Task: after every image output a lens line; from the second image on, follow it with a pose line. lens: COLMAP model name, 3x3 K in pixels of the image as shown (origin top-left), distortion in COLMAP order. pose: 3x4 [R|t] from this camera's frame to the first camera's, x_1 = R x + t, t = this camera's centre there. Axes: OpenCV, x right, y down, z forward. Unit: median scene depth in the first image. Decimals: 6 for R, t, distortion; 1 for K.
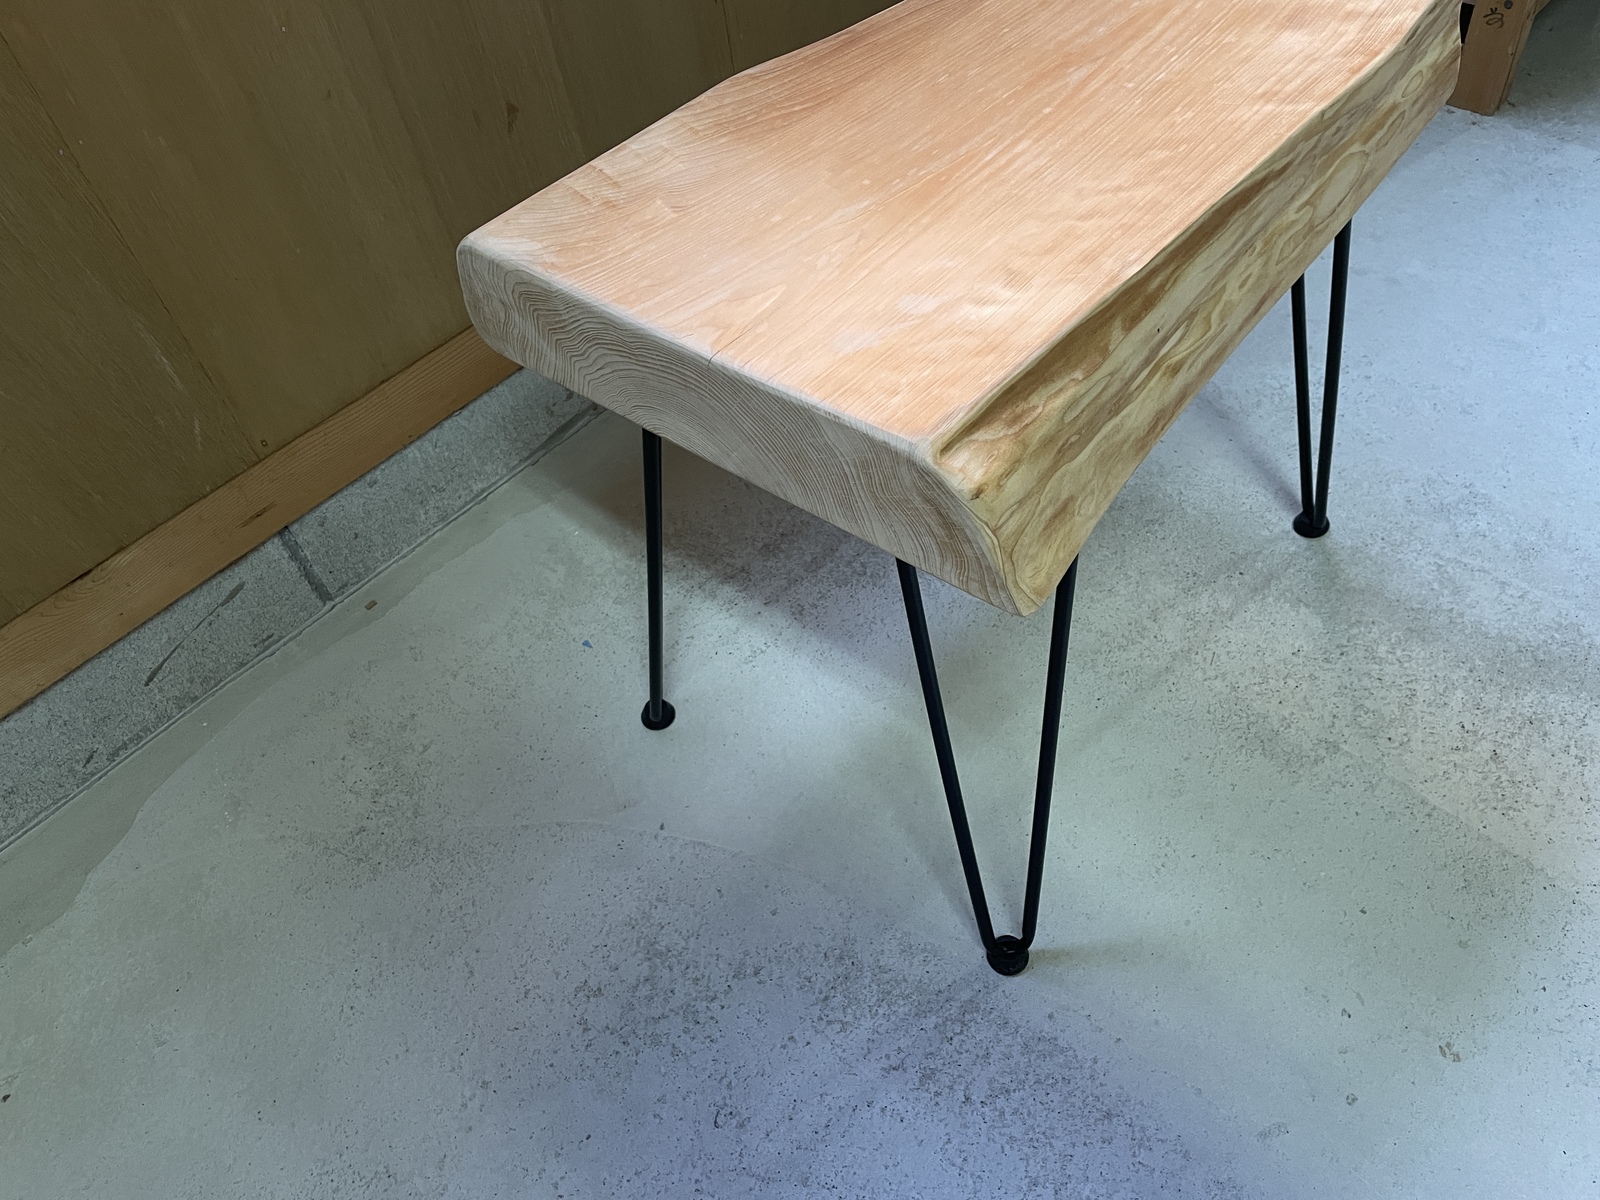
lens RADIAL K [[1215.0, 0, 800.7], [0, 1215.0, 614.3], [0, 0, 1]] dist [0.084617, -0.113812]
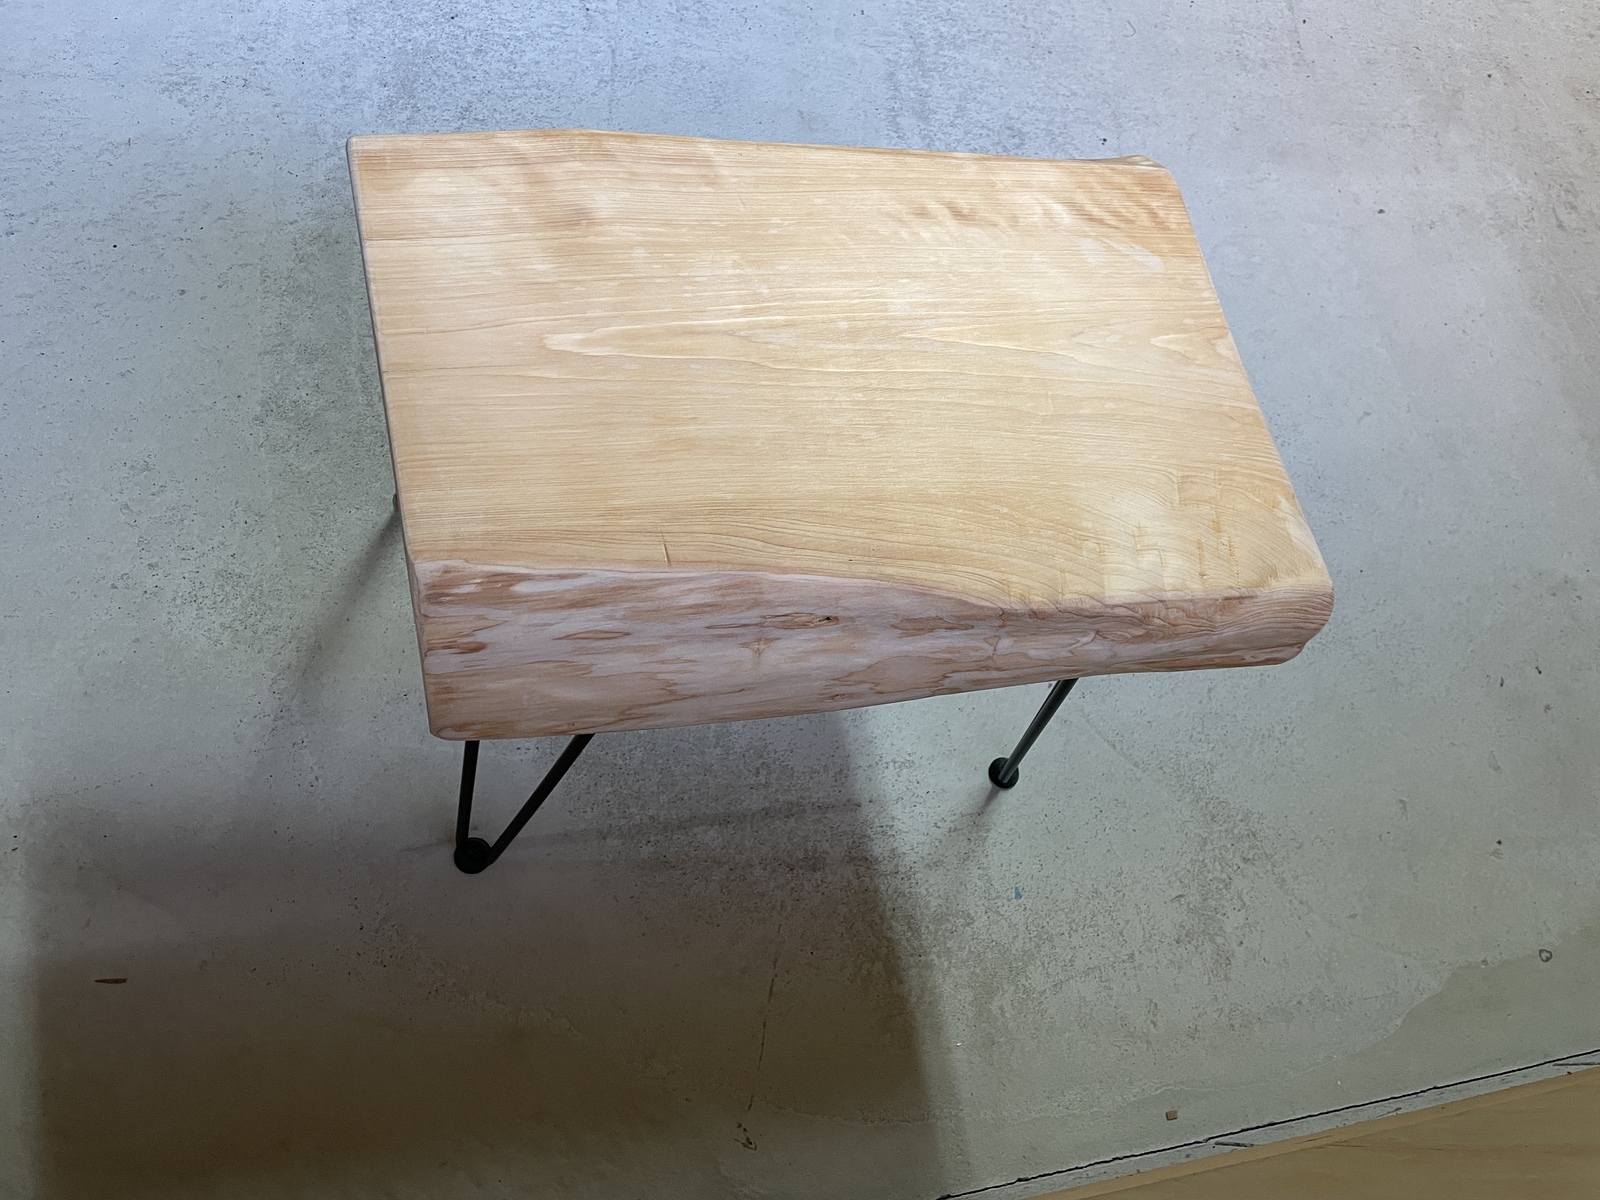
lens RADIAL K [[1215.0, 0, 818.0], [0, 1215.0, 587.8], [0, 0, 1]] dist [0.084617, -0.113812]
pose [[-0.794969, -0.589668, 0.142533, -0.043162], [0.342016, -0.241589, 0.908108, -0.986617], [-0.501047, 0.770667, 0.393731, 0.541736]]
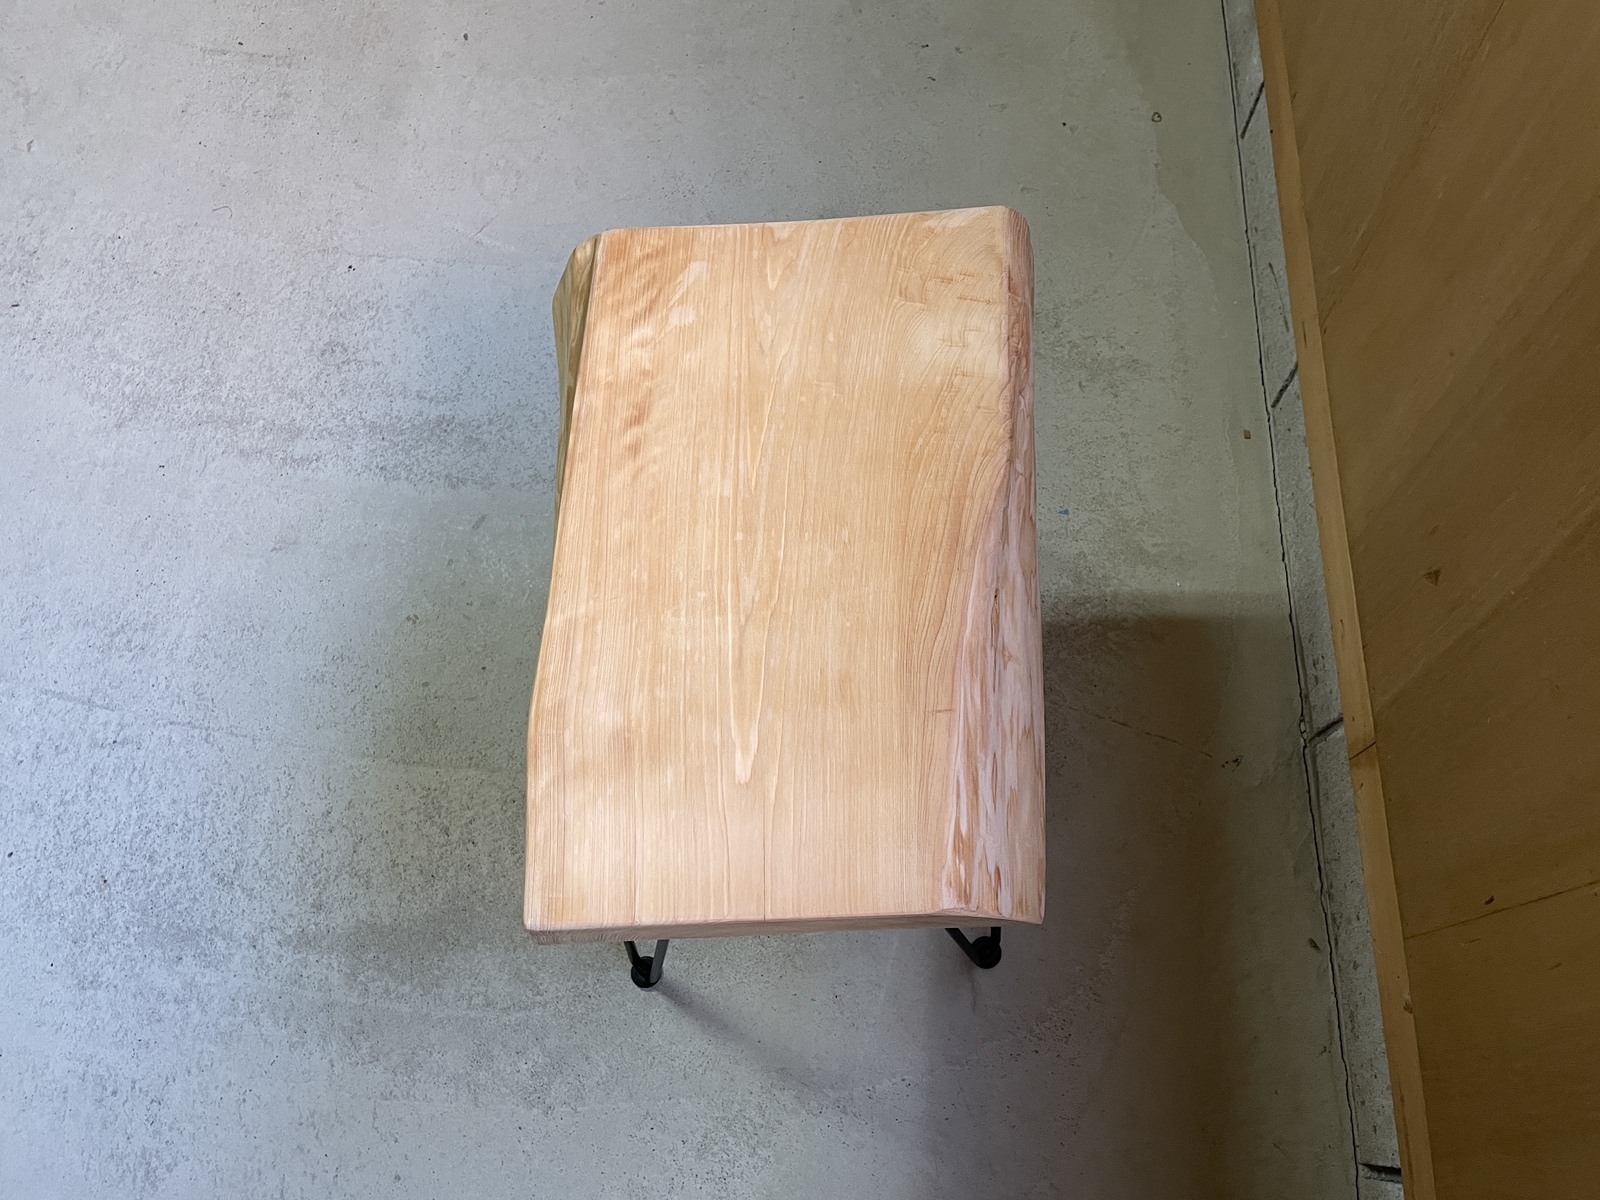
lens RADIAL K [[1215.0, 0, 800.3], [0, 1215.0, 594.0], [0, 0, 1]] dist [0.084617, -0.113812]
pose [[-0.744976, 0.659834, -0.098133, 0.218499], [-0.408286, -0.334659, 0.849297, -1.036414], [0.527554, 0.672773, 0.518714, 0.309419]]
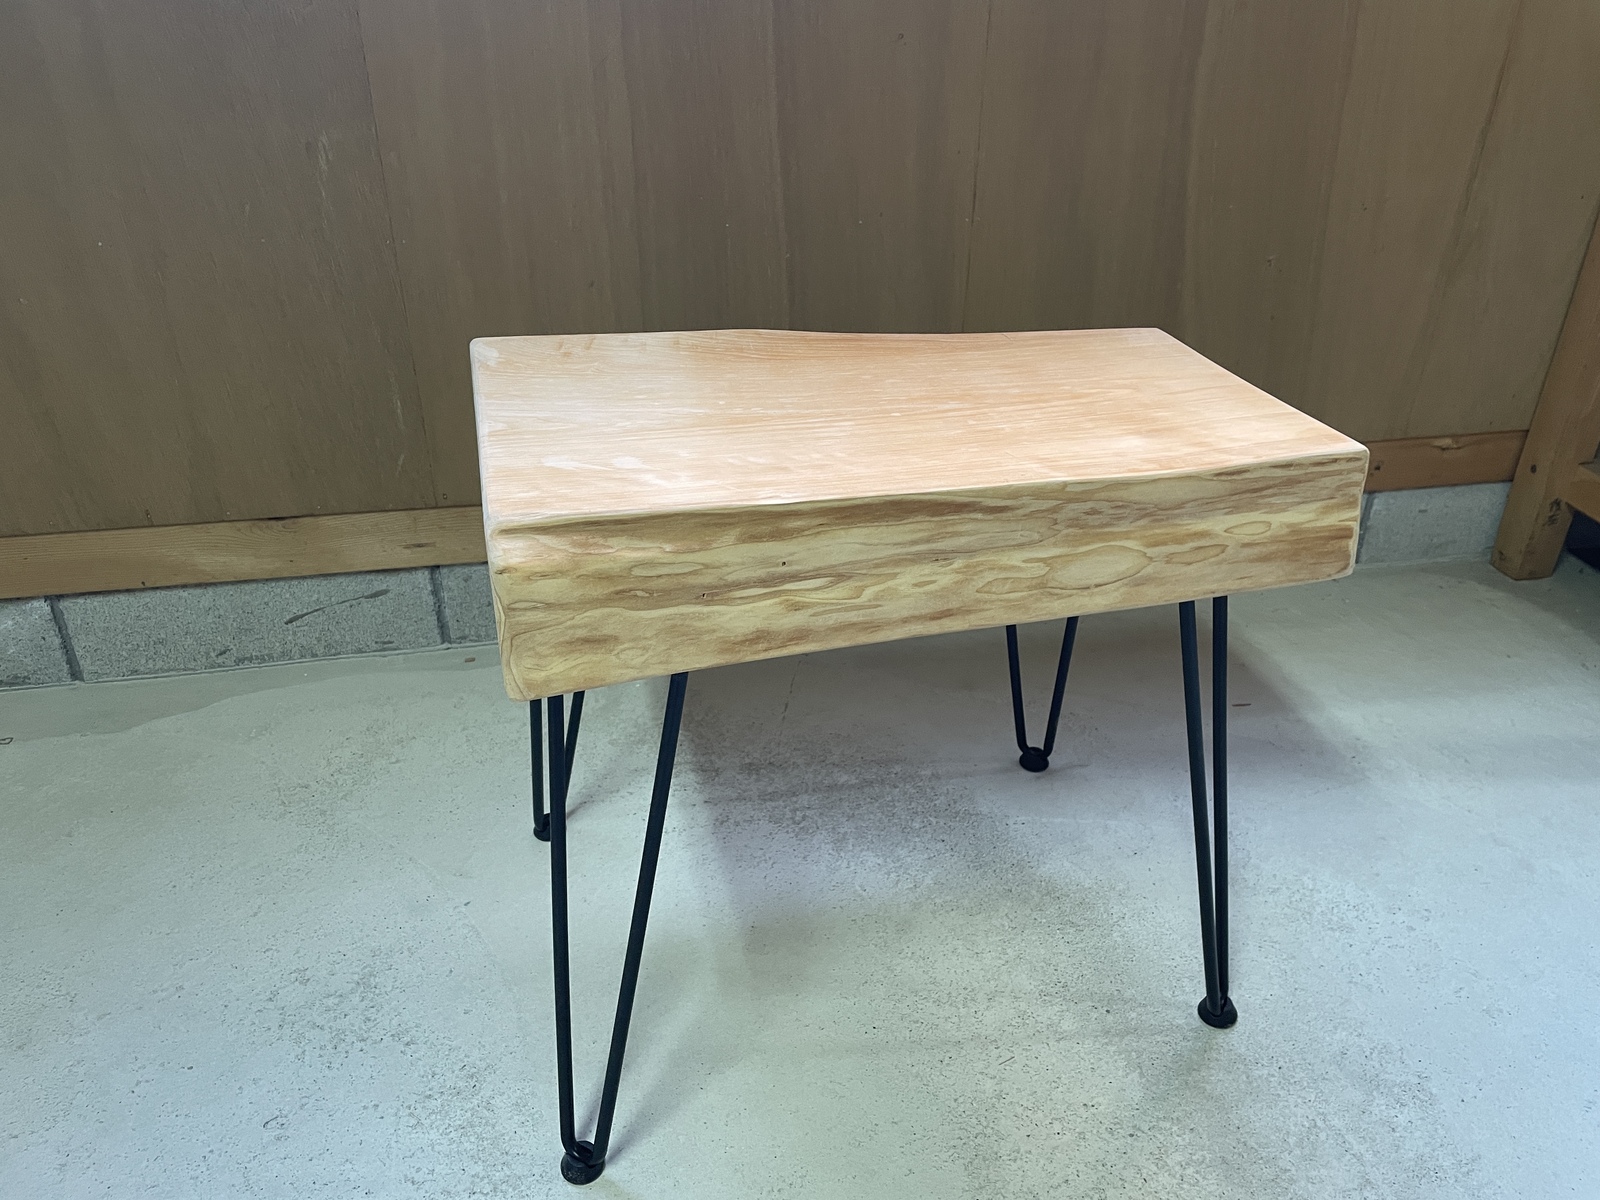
lens RADIAL K [[1215.0, 0, 816.7], [0, 1215.0, 593.2], [0, 0, 1]] dist [0.084617, -0.113812]
pose [[0.807385, 0.394735, -0.438535, 0.497963], [-0.514550, 0.834773, -0.195938, -0.002573], [0.288734, 0.383846, 0.877095, 0.022804]]
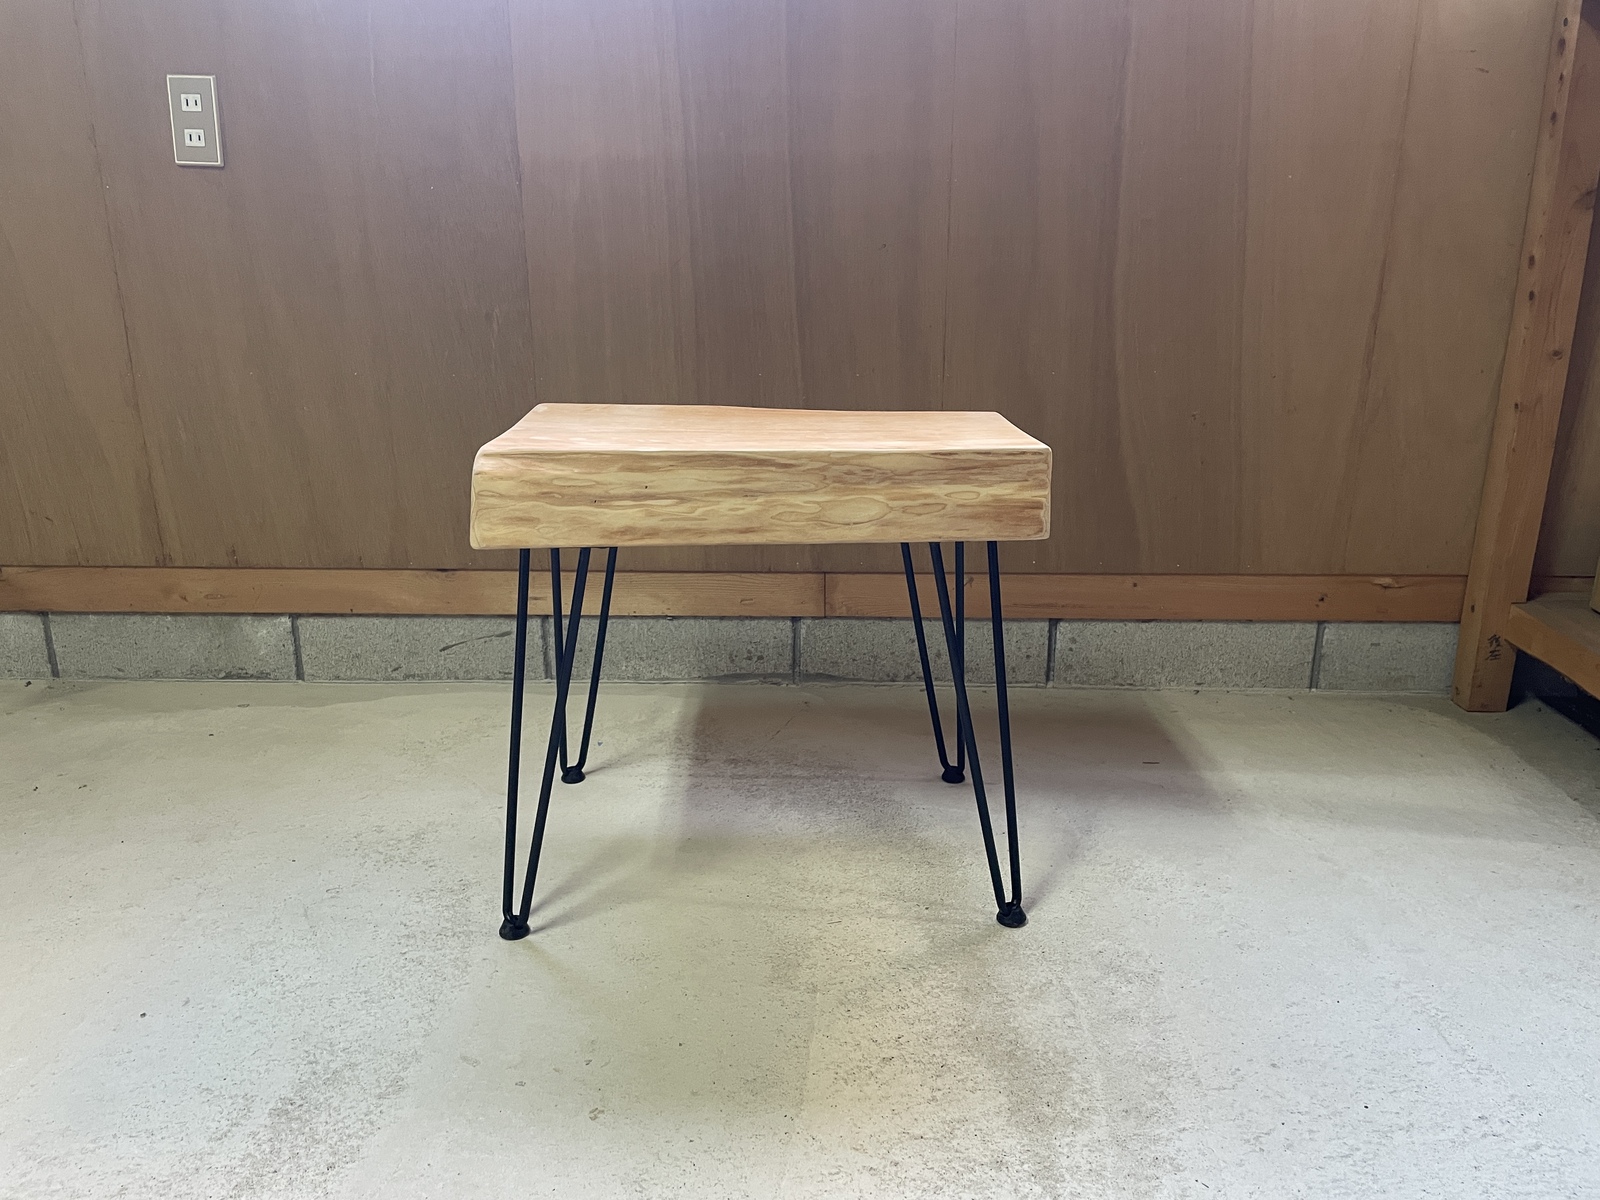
lens RADIAL K [[1215.0, 0, 790.1], [0, 1215.0, 609.8], [0, 0, 1]] dist [0.084617, -0.113812]
pose [[0.646430, 0.325510, -0.690052, 1.068373], [-0.627826, 0.740862, -0.238659, 0.126001], [0.433547, 0.587509, 0.683279, -0.029424]]
